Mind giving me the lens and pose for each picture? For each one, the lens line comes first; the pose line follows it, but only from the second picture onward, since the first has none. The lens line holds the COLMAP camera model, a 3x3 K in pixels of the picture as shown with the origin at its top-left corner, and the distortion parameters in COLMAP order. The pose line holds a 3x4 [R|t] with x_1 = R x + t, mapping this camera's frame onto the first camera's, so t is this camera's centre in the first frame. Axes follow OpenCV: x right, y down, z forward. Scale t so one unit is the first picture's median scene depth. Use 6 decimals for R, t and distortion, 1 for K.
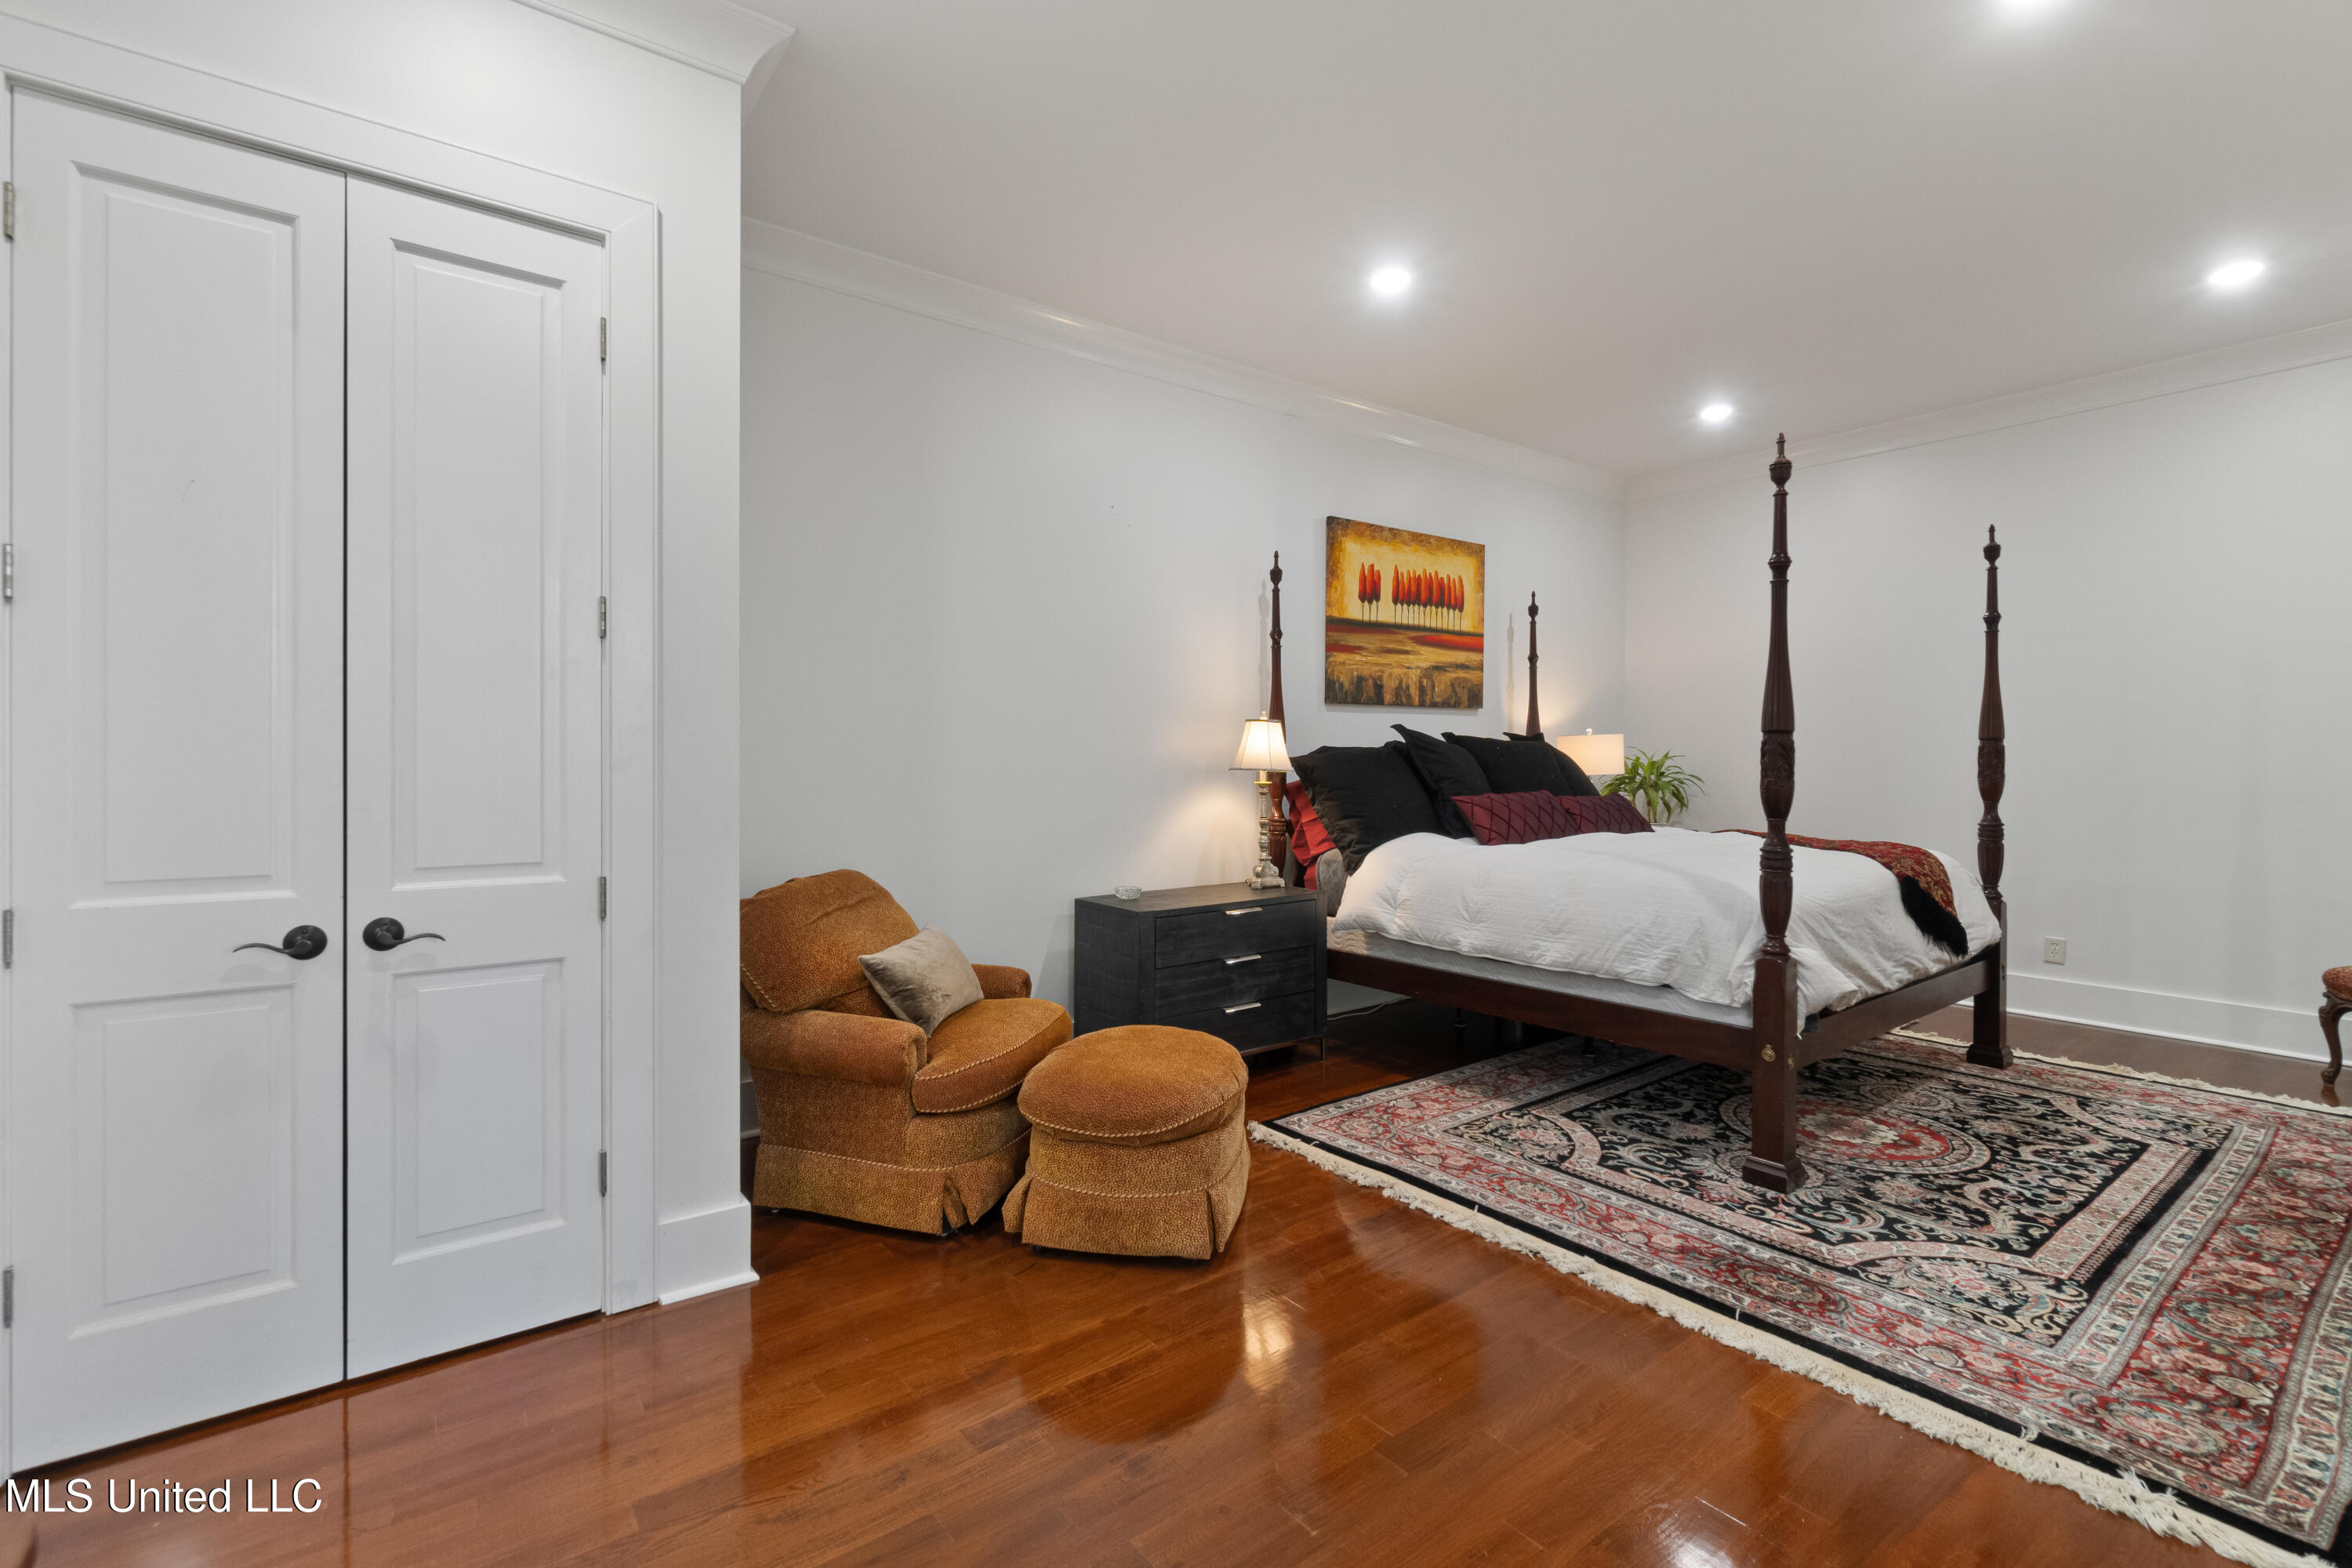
lens RADIAL K [[1024.0, 0, 1174.6], [0, 1024.0, 766.7], [0, 0, 1]] dist [0.002206, 0.000393]
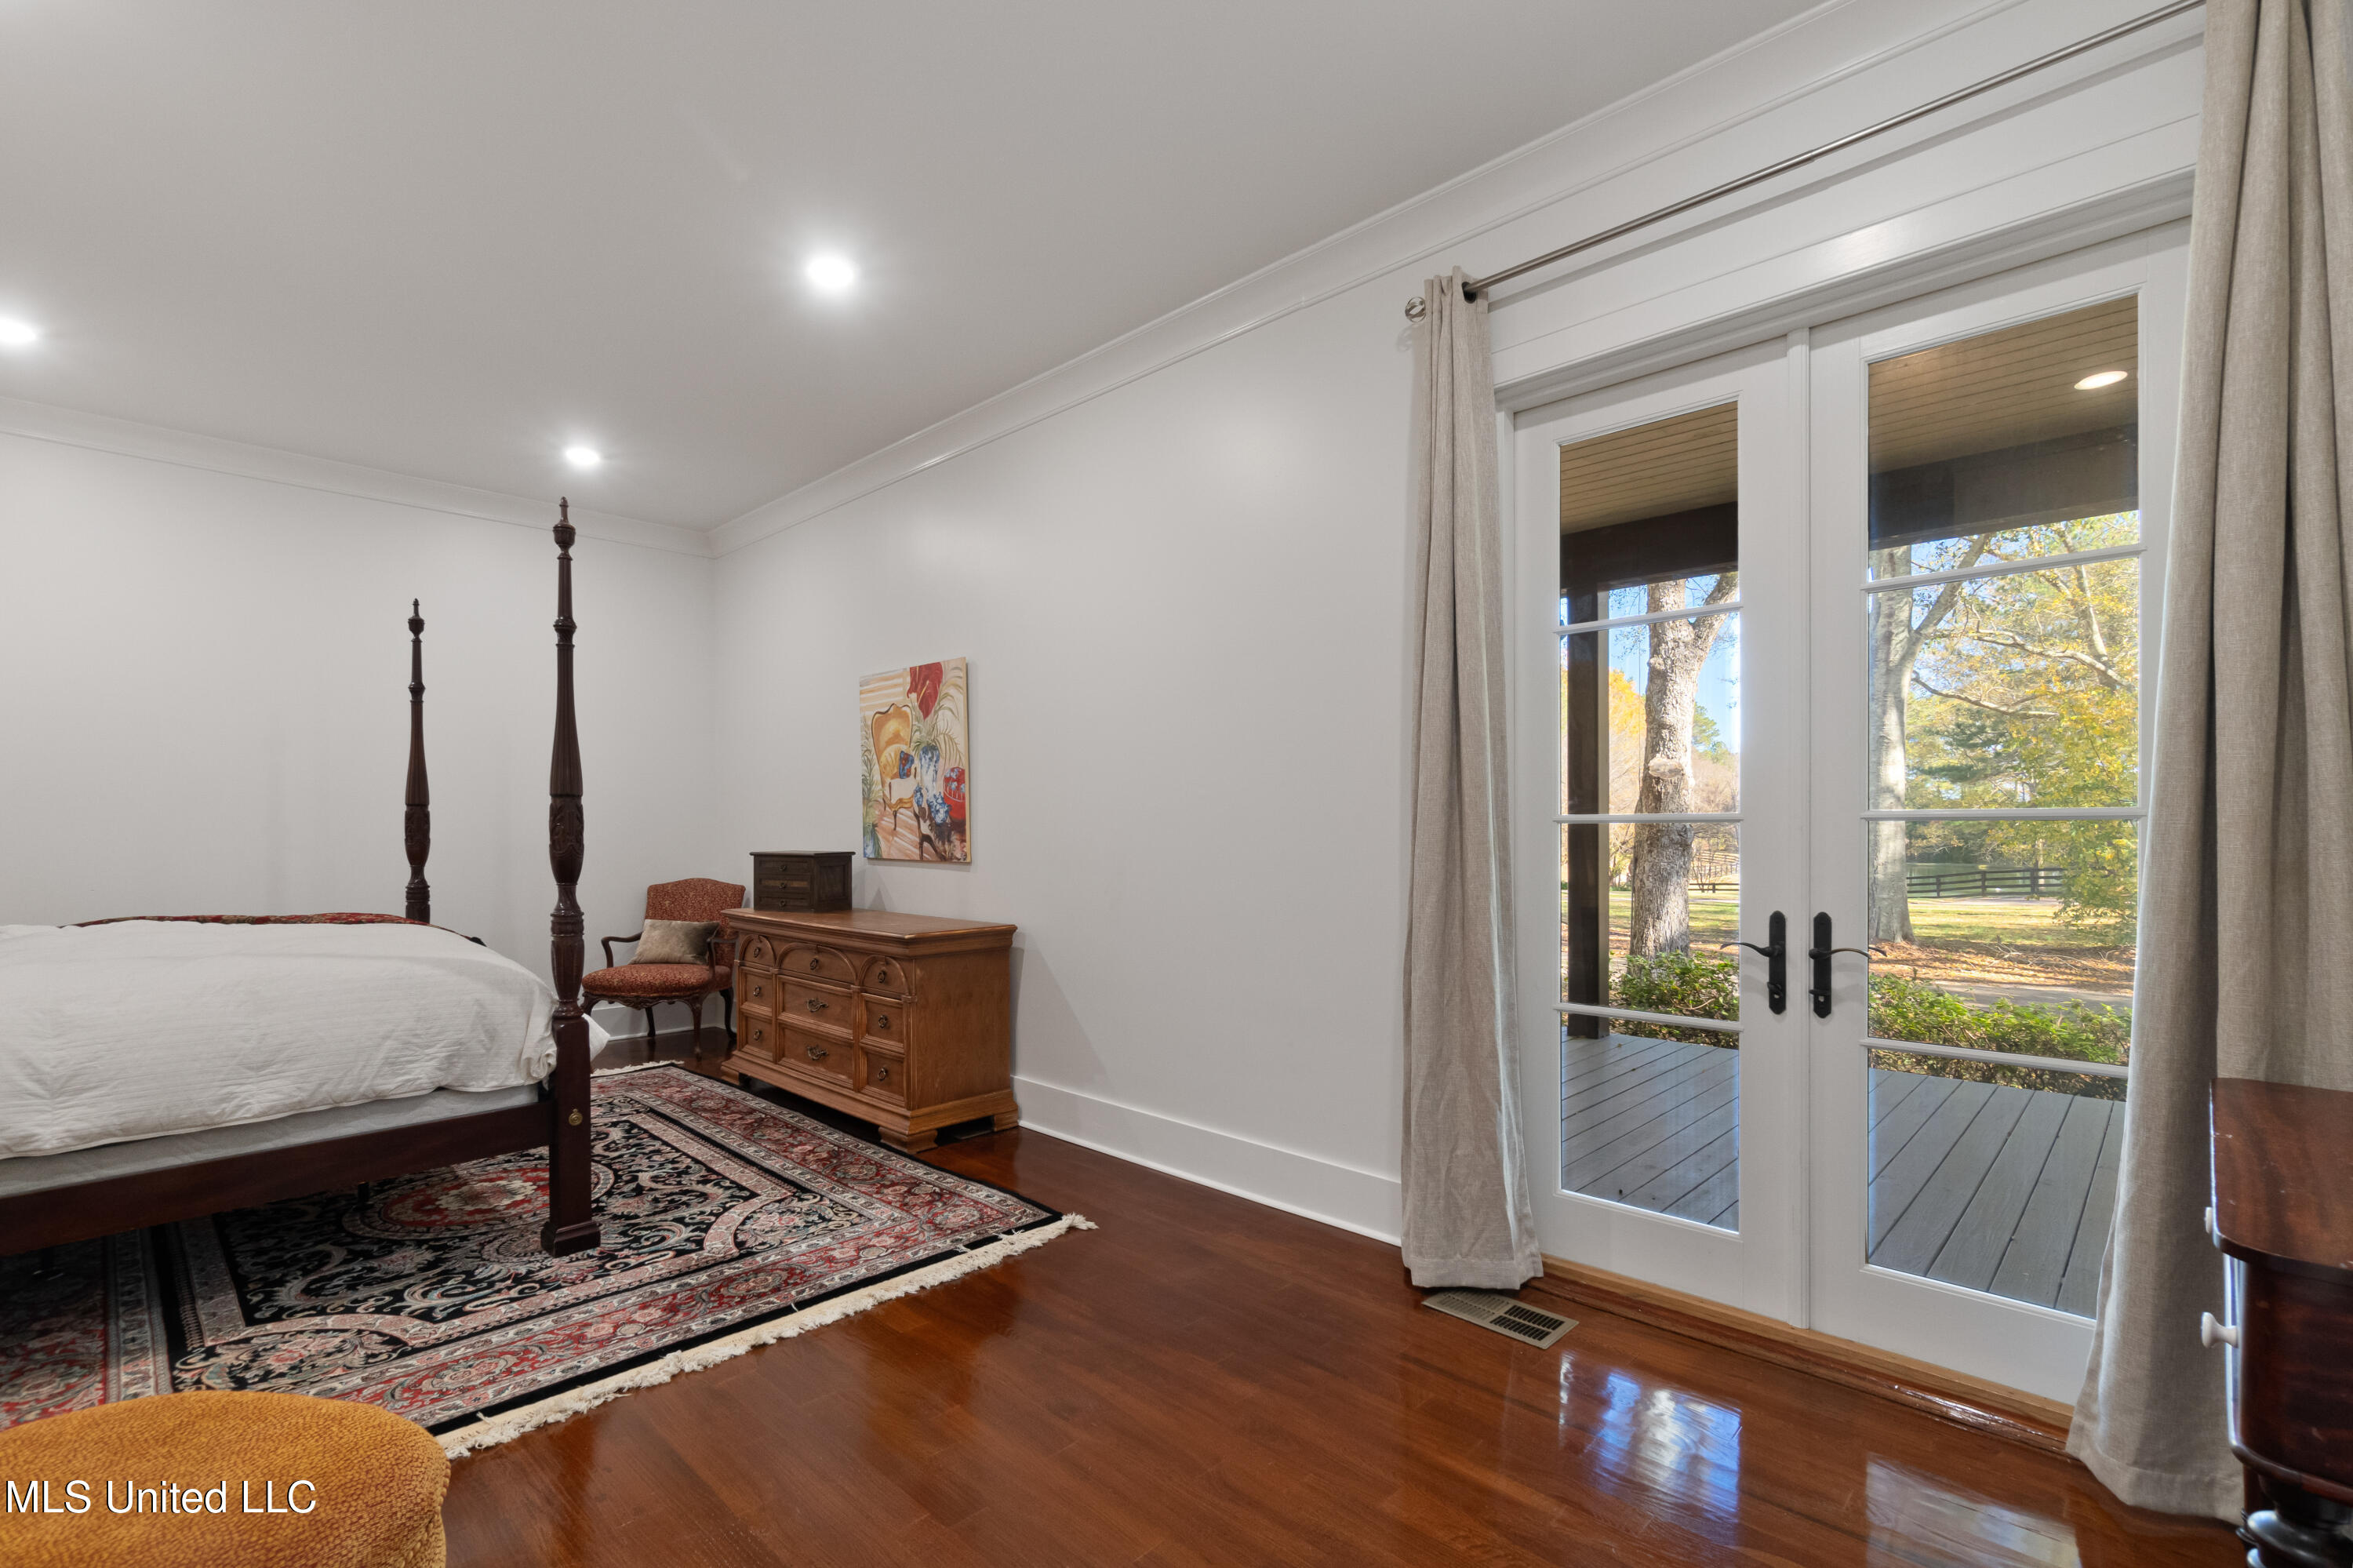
lens RADIAL K [[1024.5, 0, 1160.4], [0, 1024.5, 837.7], [0, 0, 1]] dist [0.002206, 0.000393]
pose [[-0.117237, -0.011989, 0.993032, -0.473011], [0.008706, 0.999876, 0.013099, -0.001033], [-0.993066, 0.010181, -0.117118, 0.543631]]
